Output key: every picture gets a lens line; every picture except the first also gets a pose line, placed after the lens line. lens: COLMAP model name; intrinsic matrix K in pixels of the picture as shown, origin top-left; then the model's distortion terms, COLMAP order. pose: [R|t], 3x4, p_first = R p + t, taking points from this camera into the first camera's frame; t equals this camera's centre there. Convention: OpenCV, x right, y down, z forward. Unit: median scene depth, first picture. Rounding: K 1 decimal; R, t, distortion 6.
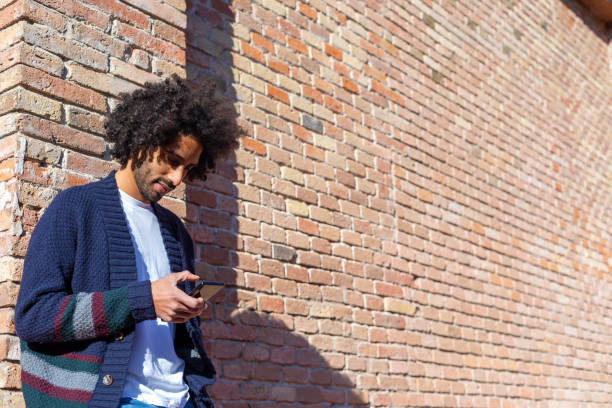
lens RADIAL K [[892.1, 0, 306.0], [0, 892.1, 204.0], [0, 0, 1]] dist [0.011191, -0.118686]
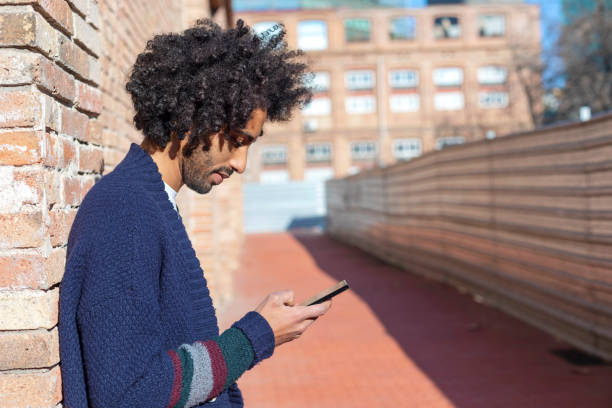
lens RADIAL K [[892.1, 0, 306.0], [0, 892.1, 204.0], [0, 0, 1]] dist [0.011191, -0.118686]
pose [[0.751322, 0.015012, 0.659765, -0.404811], [-0.182389, 0.965525, 0.185731, -0.103759], [-0.634231, -0.259878, 0.728158, 0.277736]]
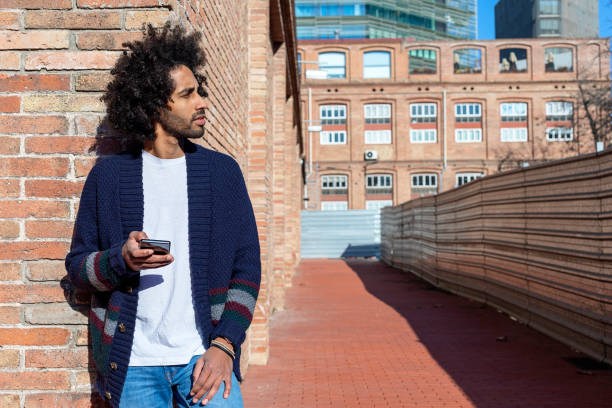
lens RADIAL K [[942.4, 0, 306.0], [0, 942.4, 204.0], [0, 0, 1]] dist [0.007268, -0.043739]
pose [[0.793743, 0.063955, 0.604882, -0.641819], [-0.201966, 0.965747, 0.162916, -0.140860], [-0.573743, -0.251479, 0.779472, -0.085279]]
